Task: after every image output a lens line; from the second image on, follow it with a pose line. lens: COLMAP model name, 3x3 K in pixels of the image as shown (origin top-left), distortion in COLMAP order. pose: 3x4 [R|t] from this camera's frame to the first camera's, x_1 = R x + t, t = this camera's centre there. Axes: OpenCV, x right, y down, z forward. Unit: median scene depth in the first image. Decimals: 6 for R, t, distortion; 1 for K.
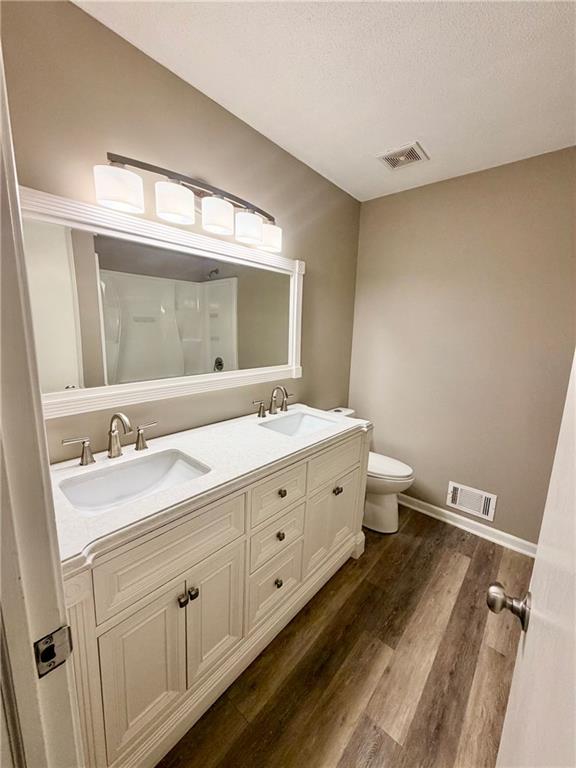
lens RADIAL K [[305.7, 0, 288.0], [0, 305.7, 389.4], [0, 0, 1]] dist [0.000280, -0.000244]
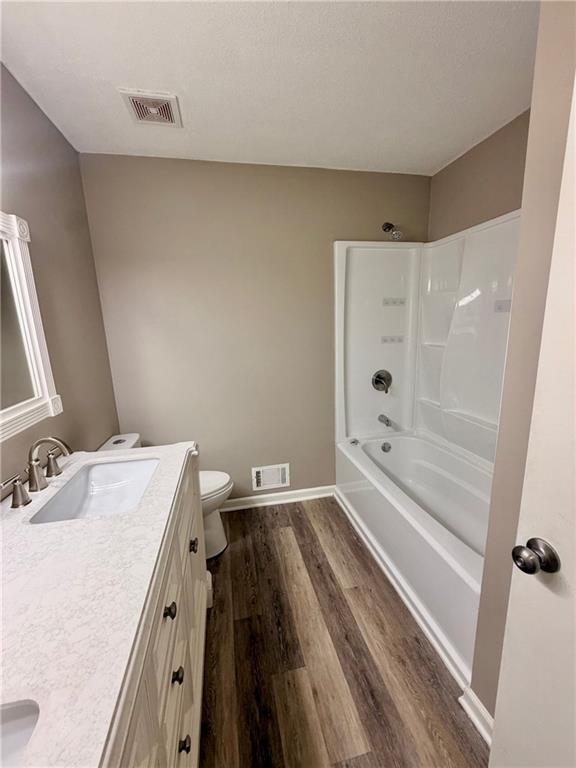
lens RADIAL K [[305.7, 0, 284.0], [0, 305.7, 385.9], [0, 0, 1]] dist [0.000280, -0.000244]
pose [[0.602969, -0.215528, 0.768099, -0.159210], [0.212558, 0.971413, 0.105716, -0.063887], [-0.768926, 0.099523, 0.631544, 0.268248]]
